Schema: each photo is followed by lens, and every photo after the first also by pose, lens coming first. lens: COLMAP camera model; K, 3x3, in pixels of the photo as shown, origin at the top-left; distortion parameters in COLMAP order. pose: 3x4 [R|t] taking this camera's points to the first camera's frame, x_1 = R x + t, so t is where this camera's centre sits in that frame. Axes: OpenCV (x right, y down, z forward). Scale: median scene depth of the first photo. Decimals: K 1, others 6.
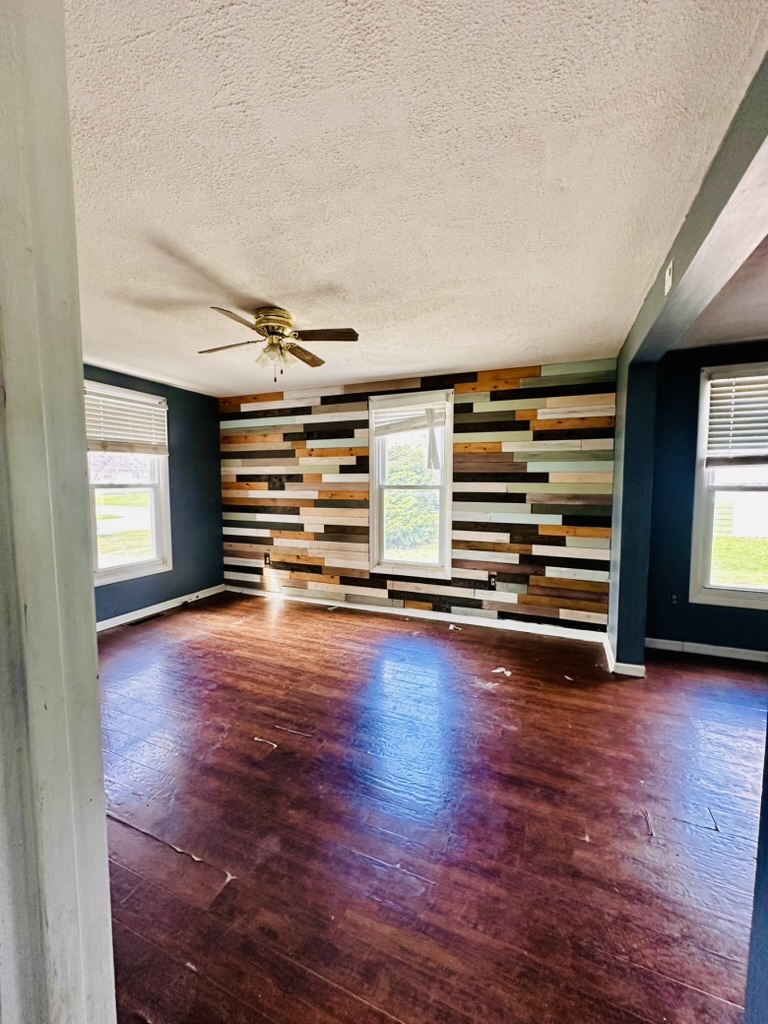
lens RADIAL K [[411.0, 0, 385.0], [0, 411.0, 513.4], [0, 0, 1]] dist [-0.004374, 0.000584]
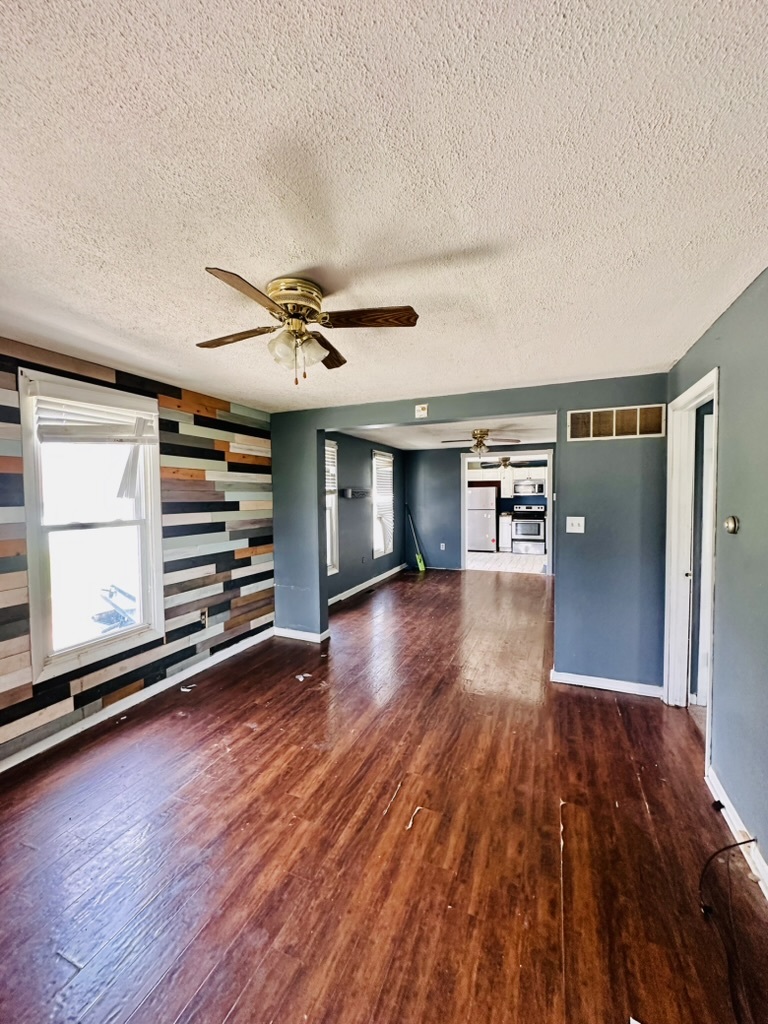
lens RADIAL K [[411.0, 0, 384.1], [0, 411.0, 513.1], [0, 0, 1]] dist [-0.004374, 0.000584]
pose [[-0.012614, -0.045694, 0.998876, -0.668595], [0.085087, 0.995283, 0.046604, -0.082235], [-0.996294, 0.085579, -0.008666, 0.594405]]
